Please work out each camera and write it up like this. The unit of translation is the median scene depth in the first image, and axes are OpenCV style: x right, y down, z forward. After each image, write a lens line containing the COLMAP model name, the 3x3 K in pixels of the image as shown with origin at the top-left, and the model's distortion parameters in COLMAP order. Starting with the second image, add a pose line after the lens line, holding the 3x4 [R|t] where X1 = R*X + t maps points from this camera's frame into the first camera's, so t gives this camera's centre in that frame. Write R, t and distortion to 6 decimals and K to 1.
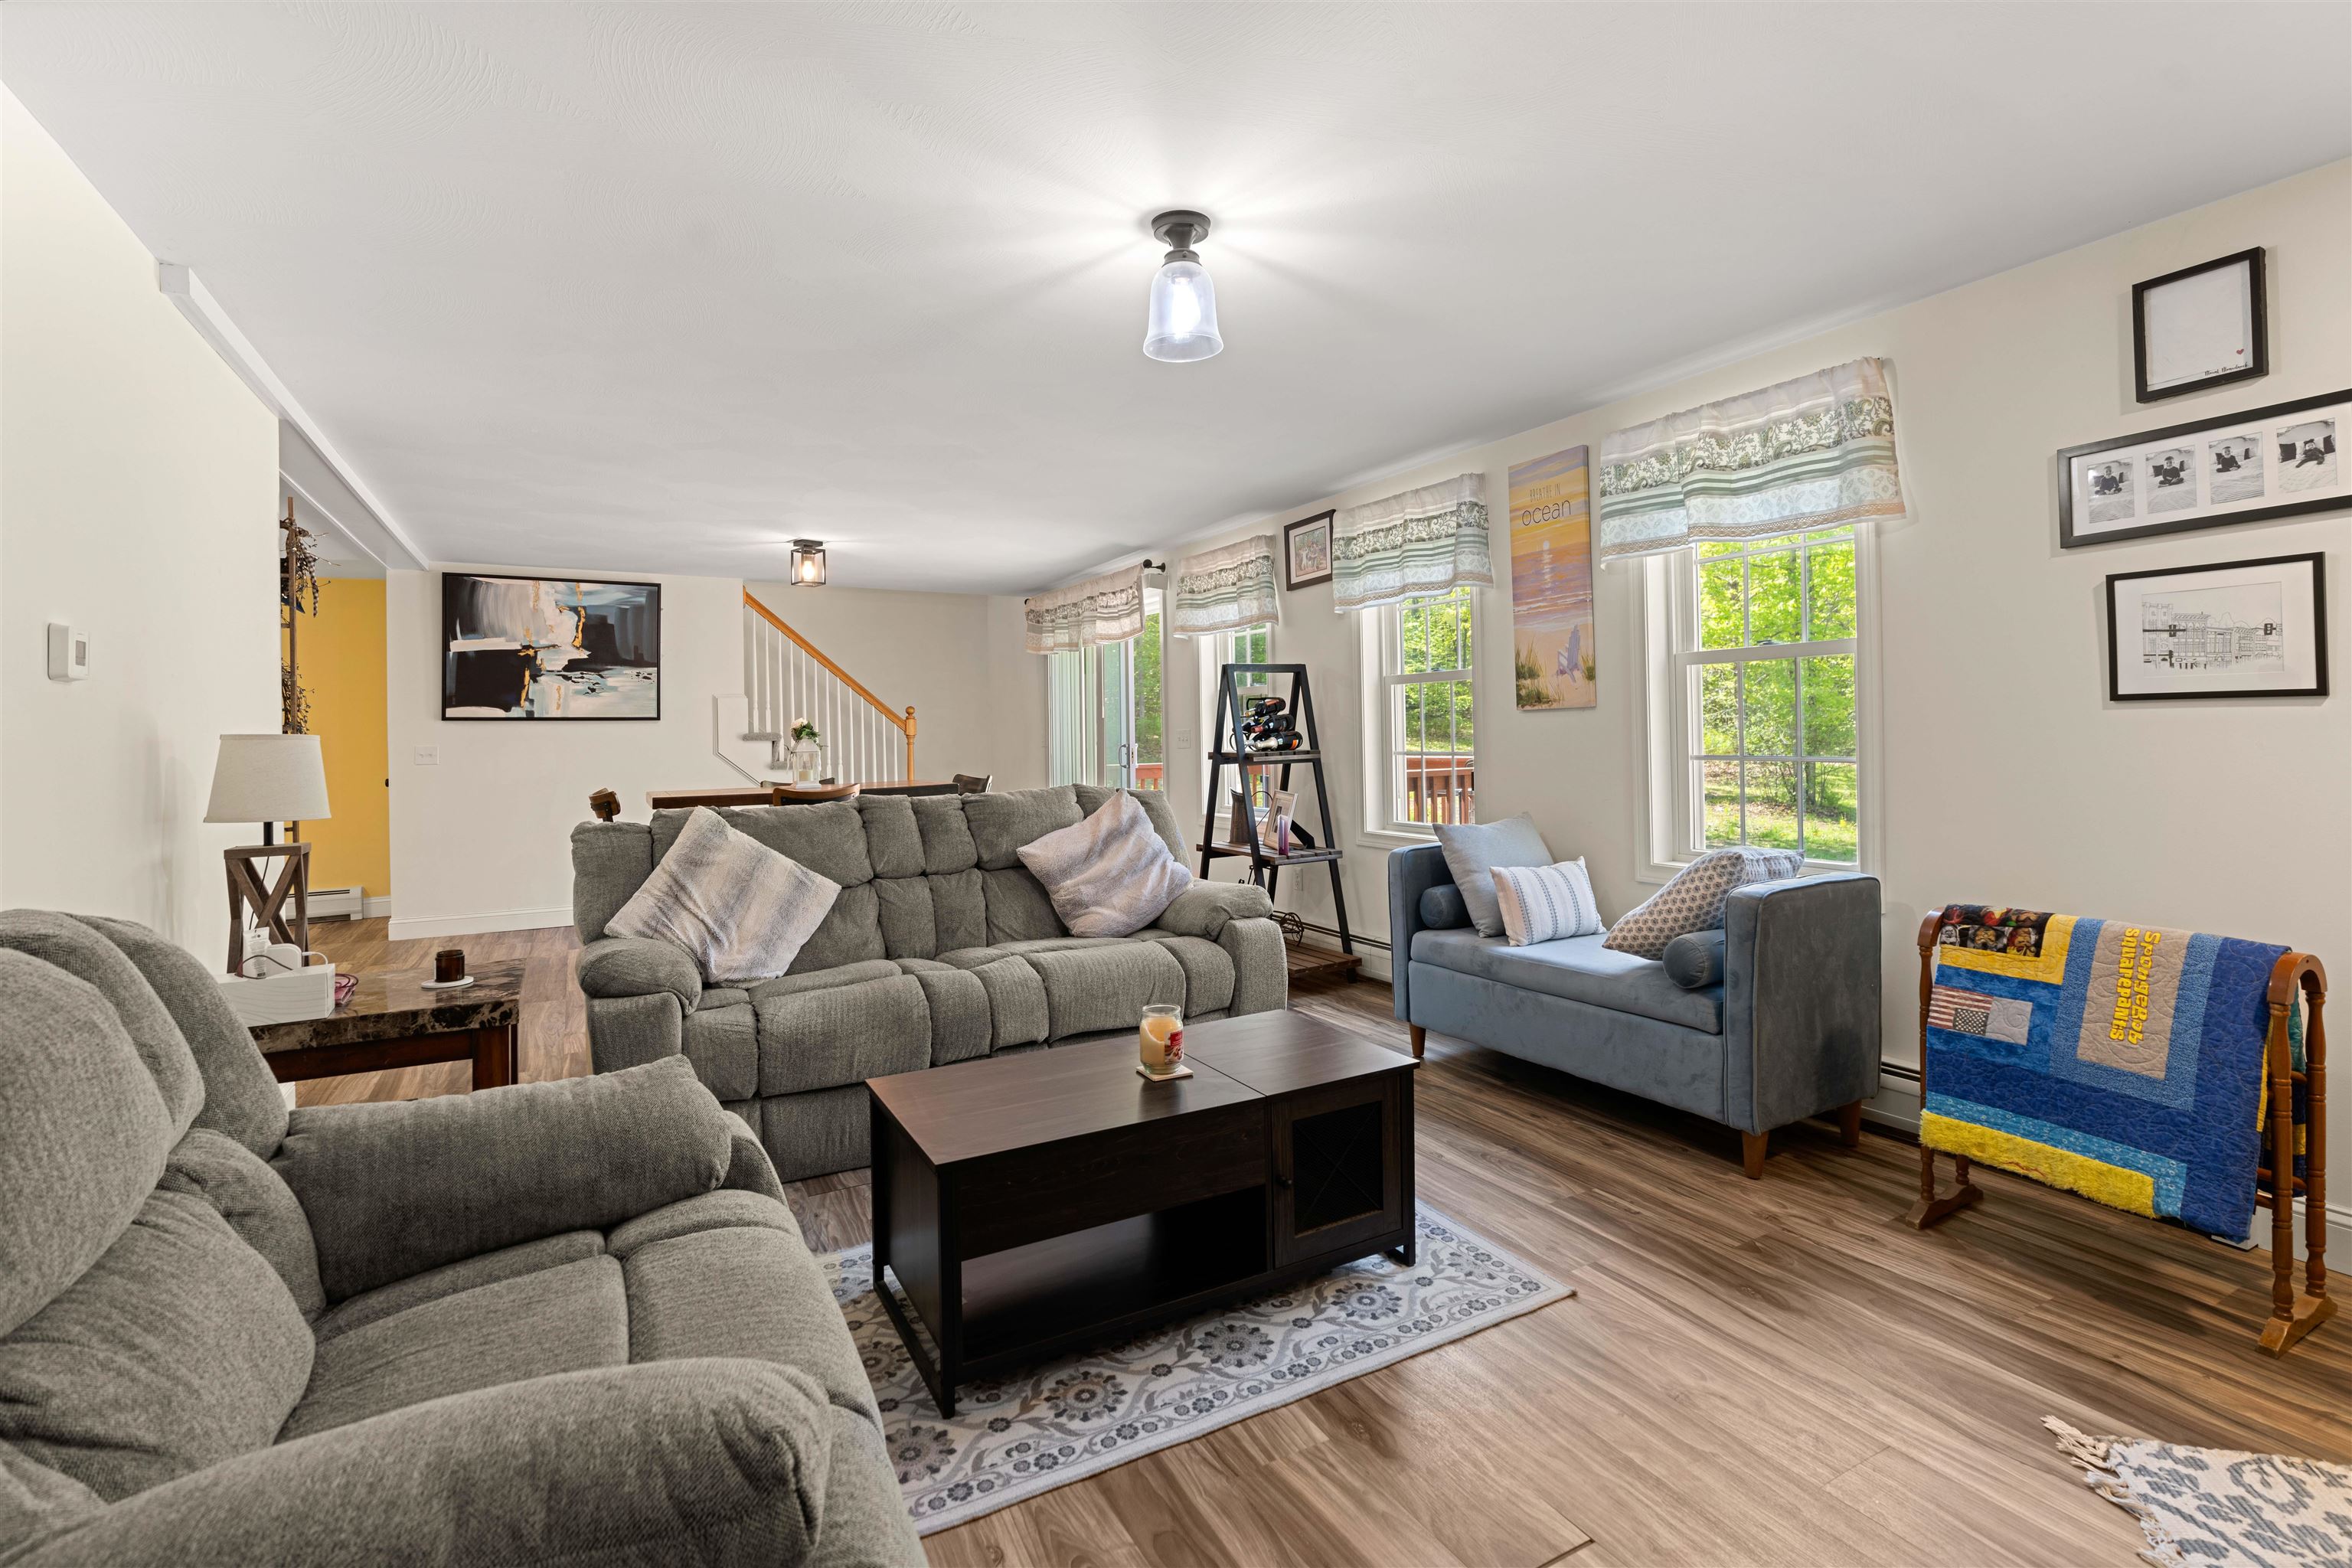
lens RADIAL K [[1079.0, 0, 1181.7], [0, 1079.0, 737.8], [0, 0, 1]] dist [0.002441, 0.000195]
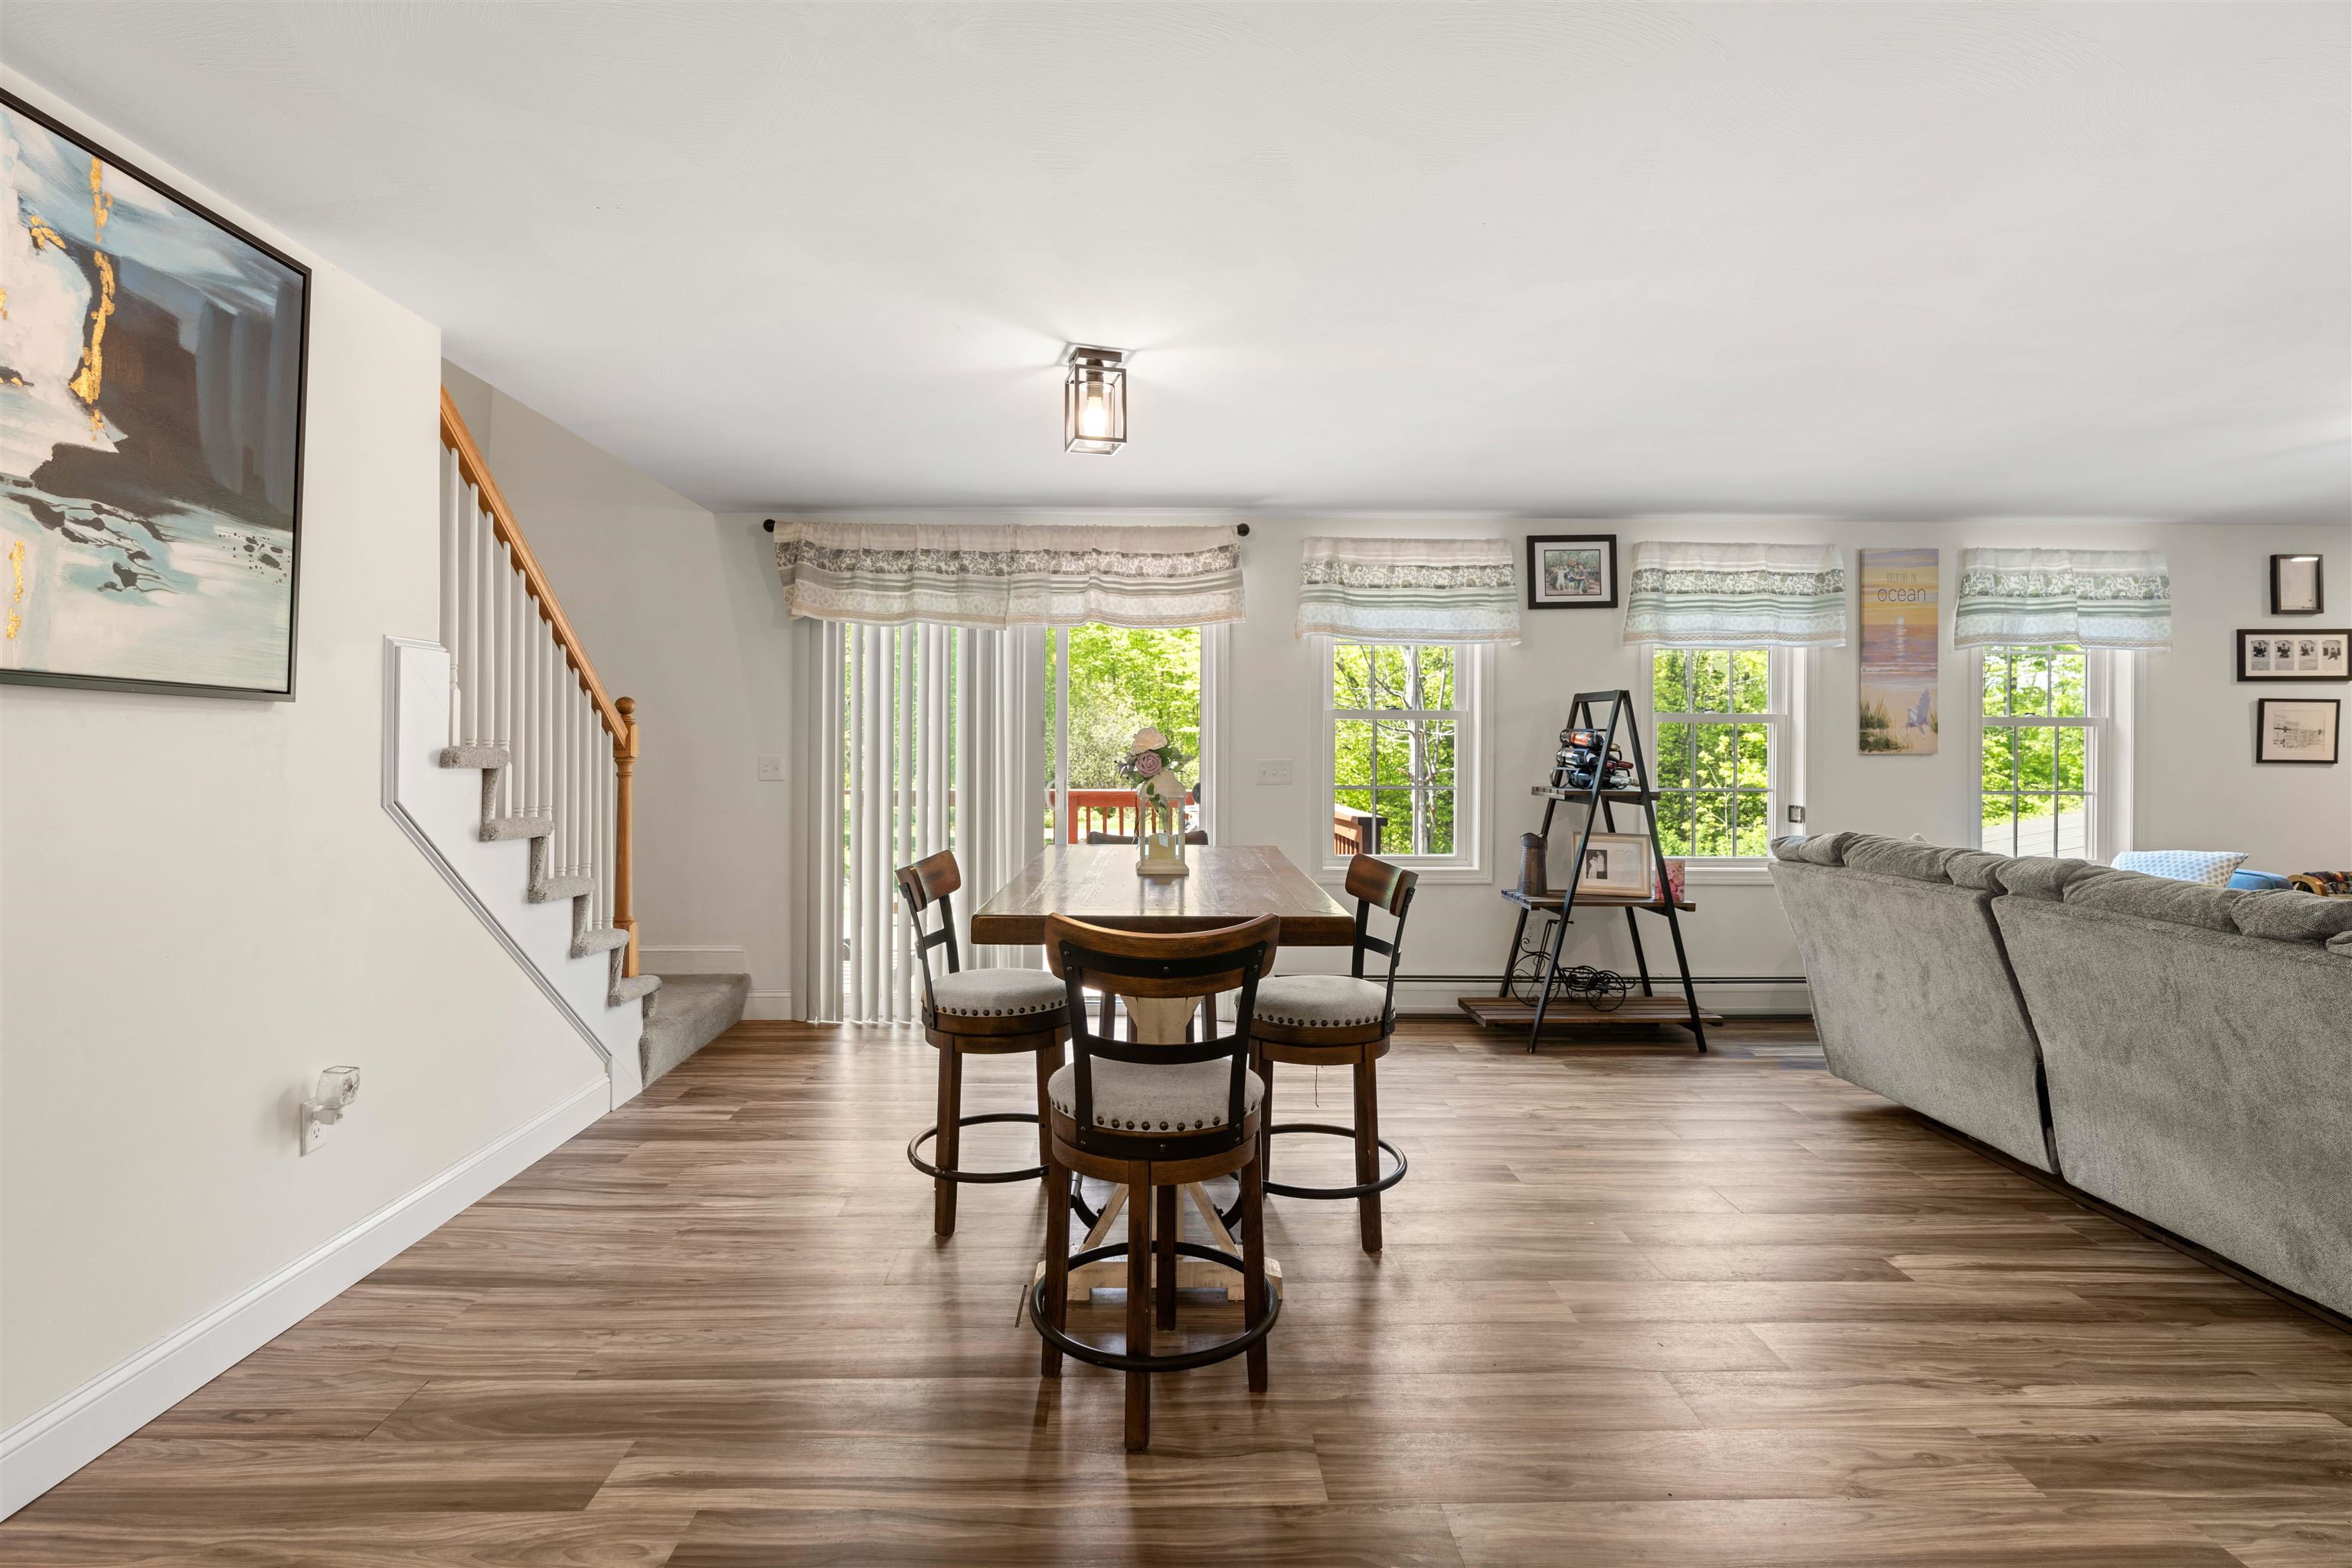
lens RADIAL K [[1125.4, 0, 1164.6], [0, 1125.4, 744.7], [0, 0, 1]] dist [0.000226, -0.000115]
pose [[0.470555, 0.025368, 0.882006, -1.149460], [-0.011086, 0.999678, -0.022839, 0.000987], [-0.882301, 0.000969, 0.470684, 1.104684]]
